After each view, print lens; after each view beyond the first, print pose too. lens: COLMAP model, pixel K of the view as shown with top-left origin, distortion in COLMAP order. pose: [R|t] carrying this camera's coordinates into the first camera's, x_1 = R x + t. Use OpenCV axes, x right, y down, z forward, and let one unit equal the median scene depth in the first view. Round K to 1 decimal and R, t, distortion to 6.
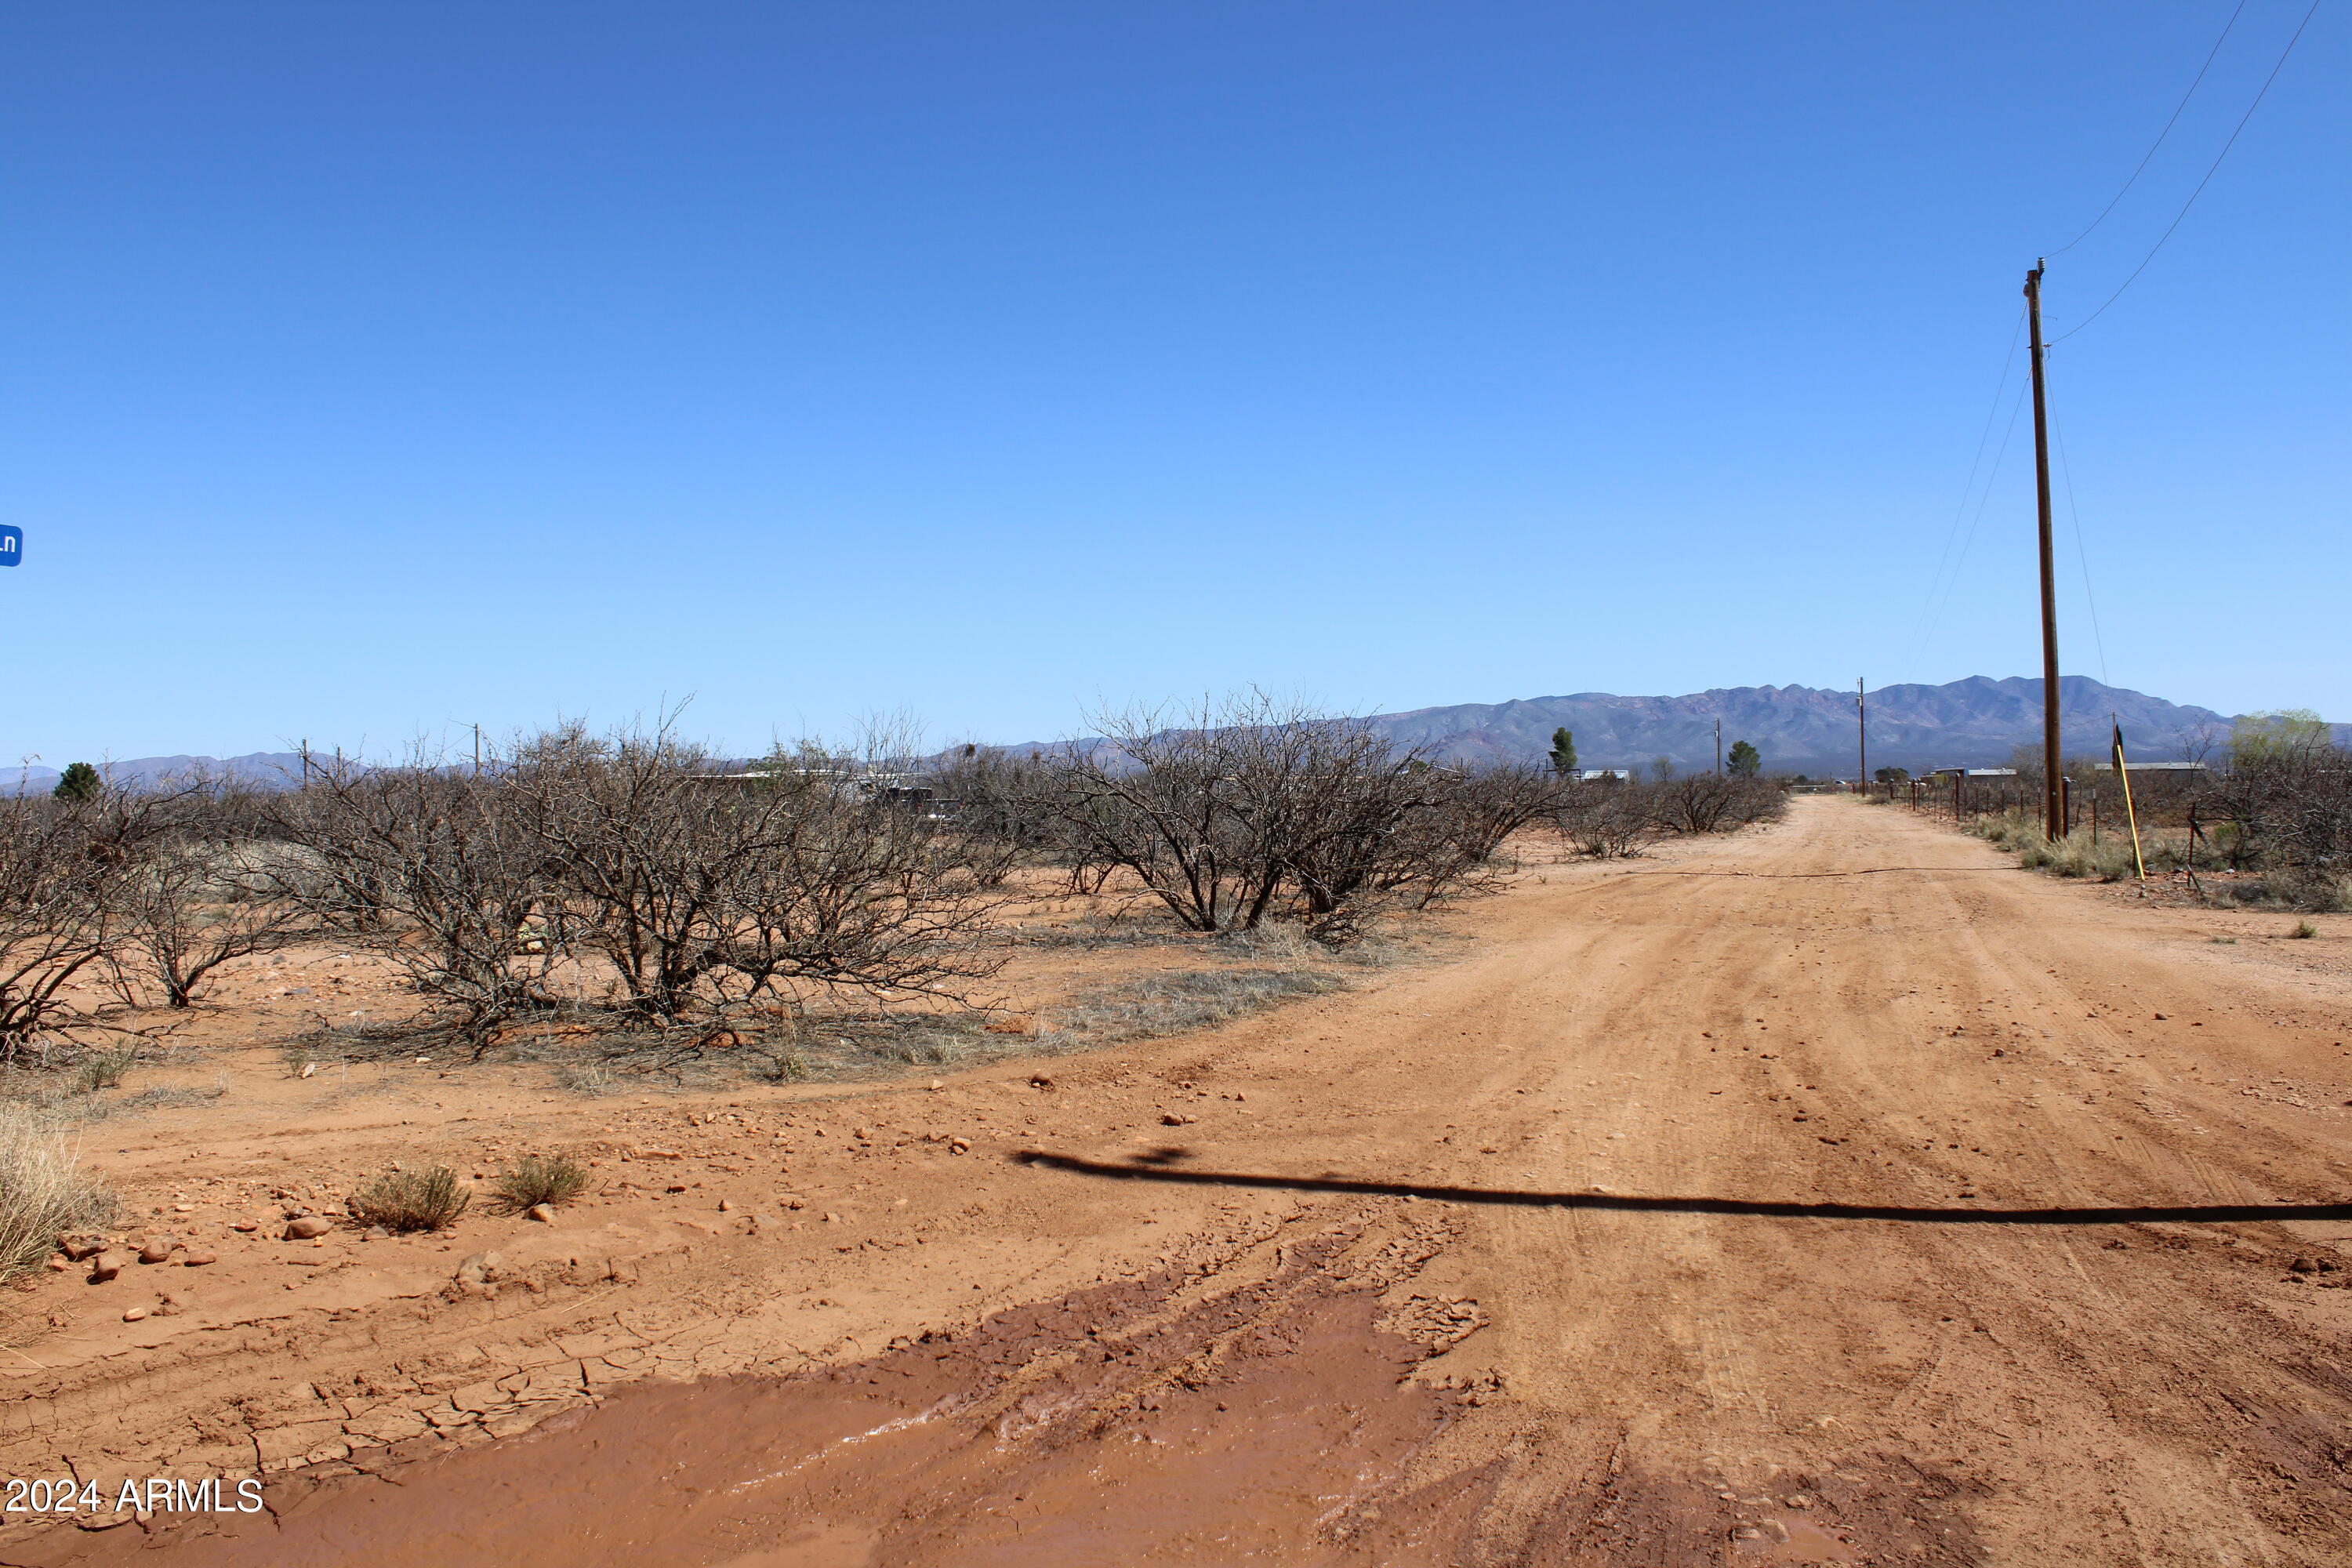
lens RADIAL K [[2023.2, 0, 1189.7], [0, 2023.2, 784.0], [0, 0, 1]] dist [-0.184915, 0.174186]
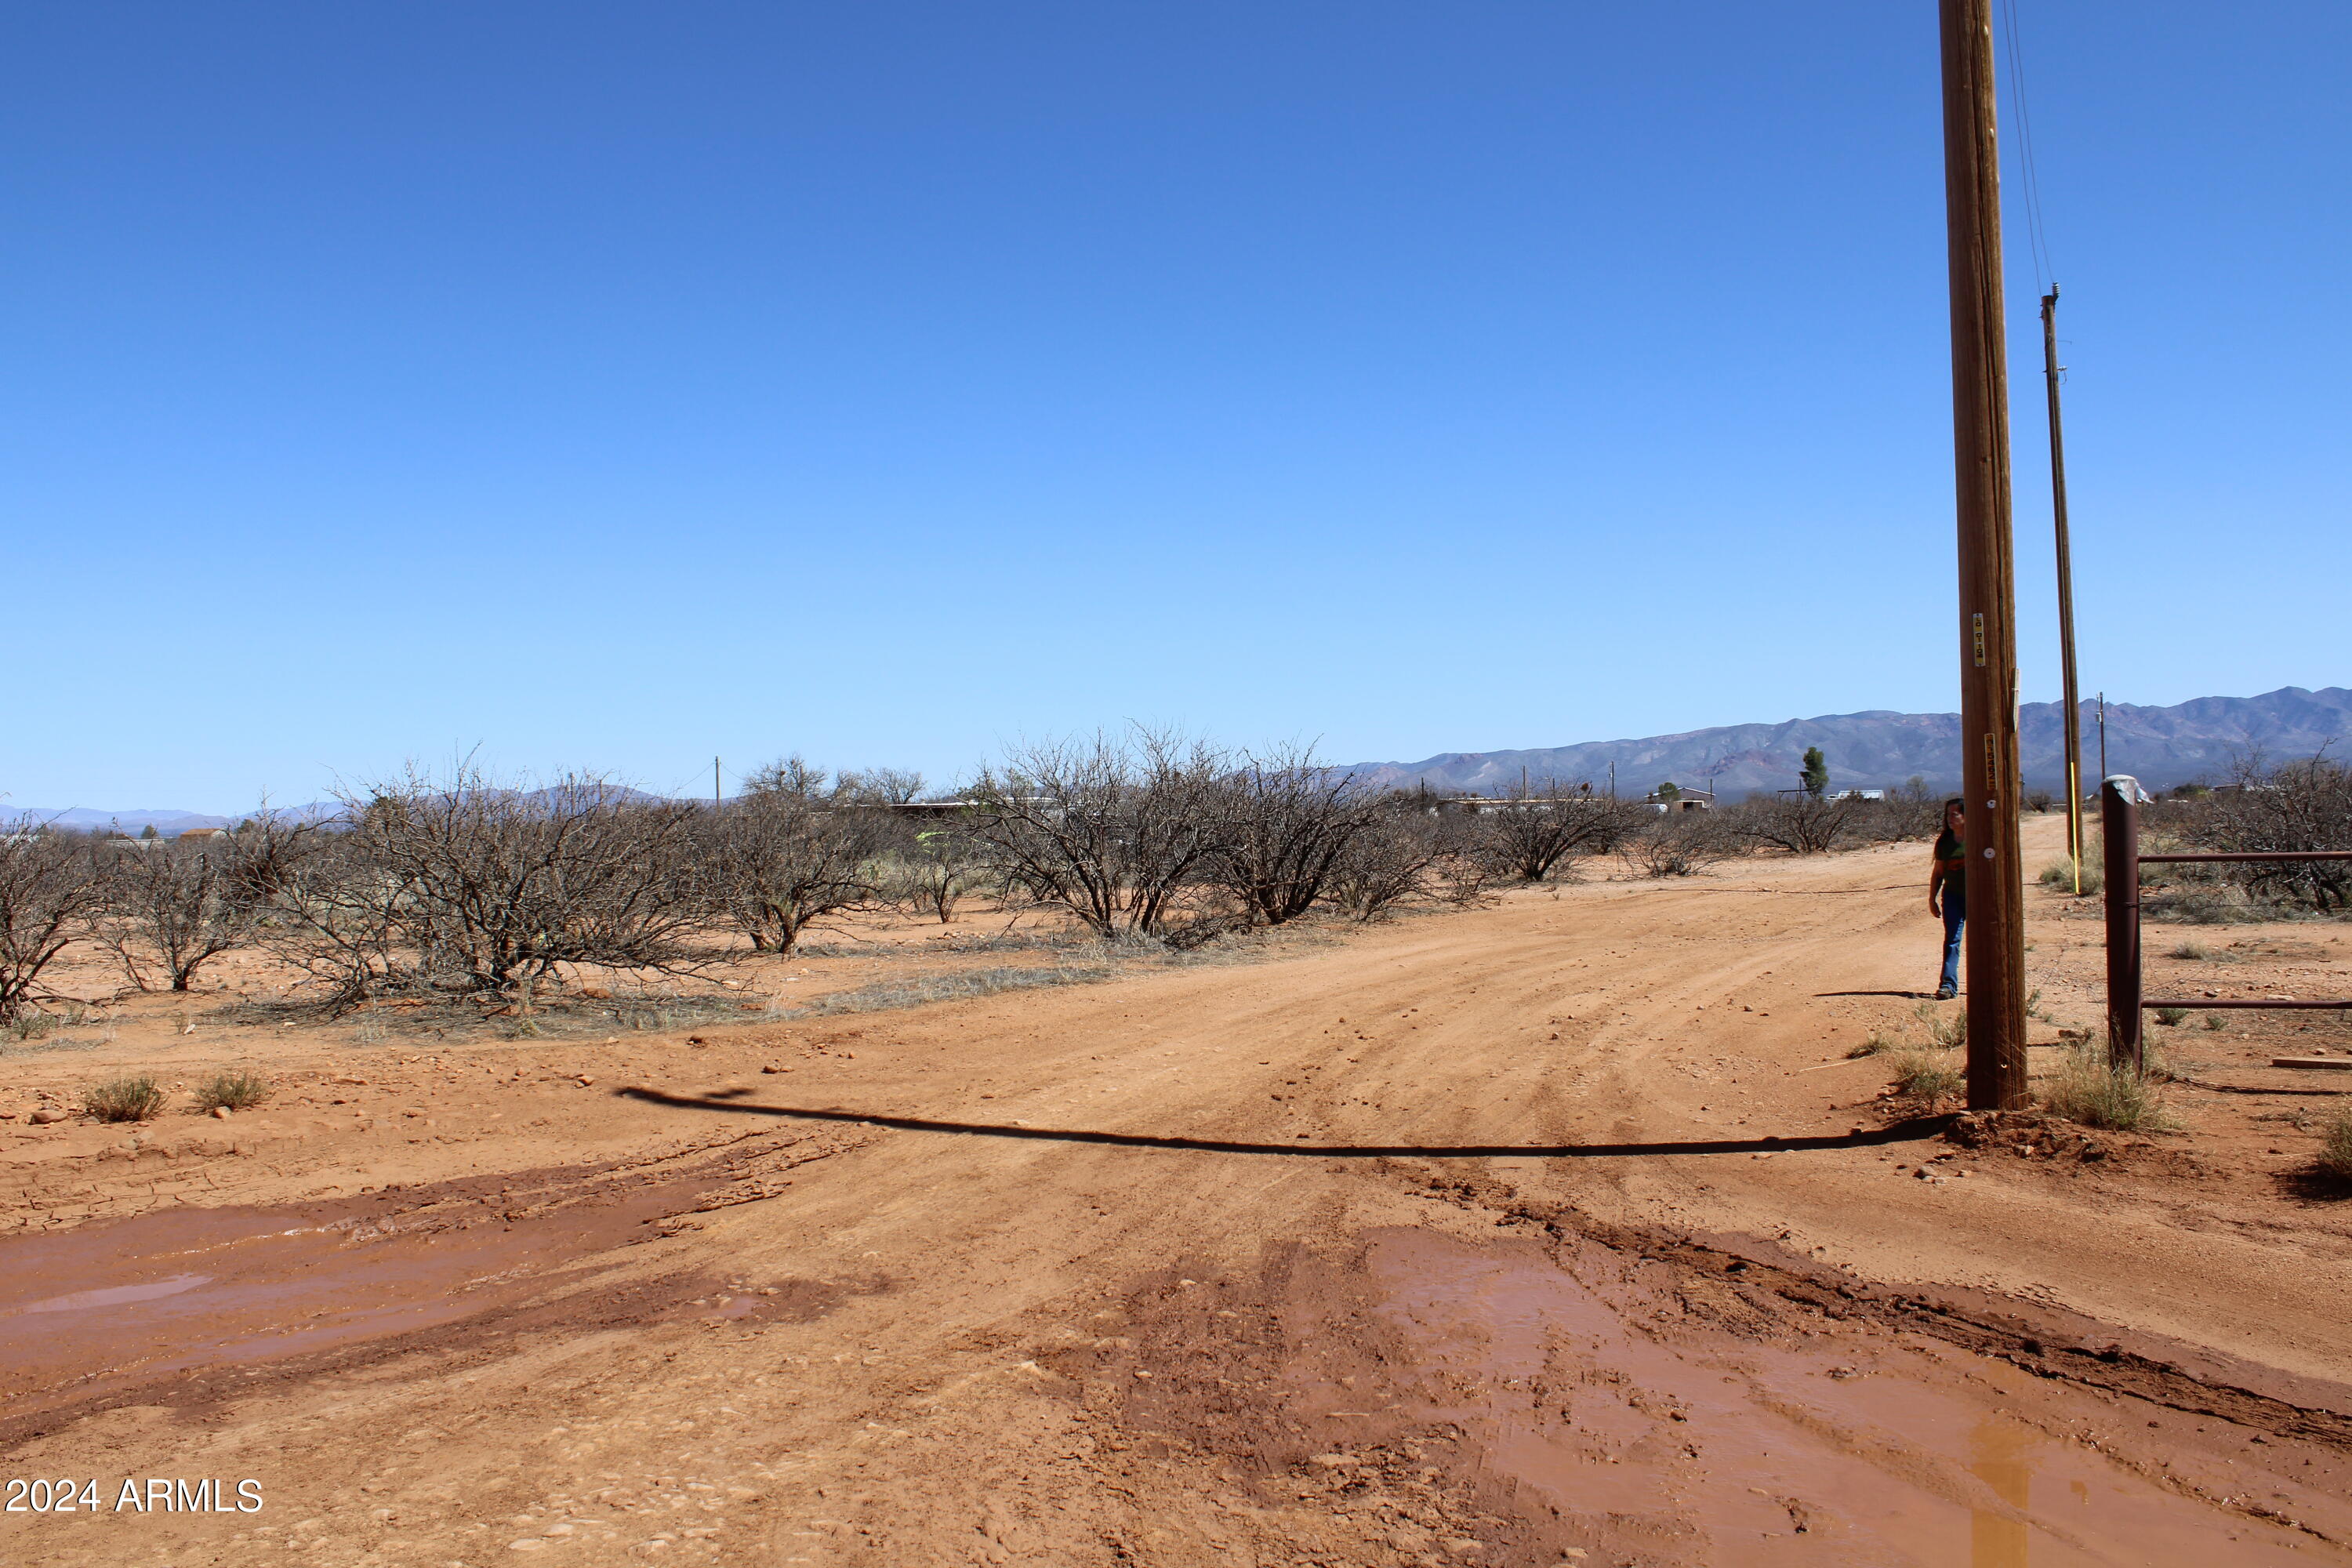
lens RADIAL K [[2023.2, 0, 1189.7], [0, 2023.2, 784.0], [0, 0, 1]] dist [-0.184915, 0.174186]
pose [[0.990877, -0.009600, -0.134425, 0.348668], [0.007928, 0.999884, -0.012974, 0.002901], [0.134534, 0.011790, 0.990839, -0.186787]]
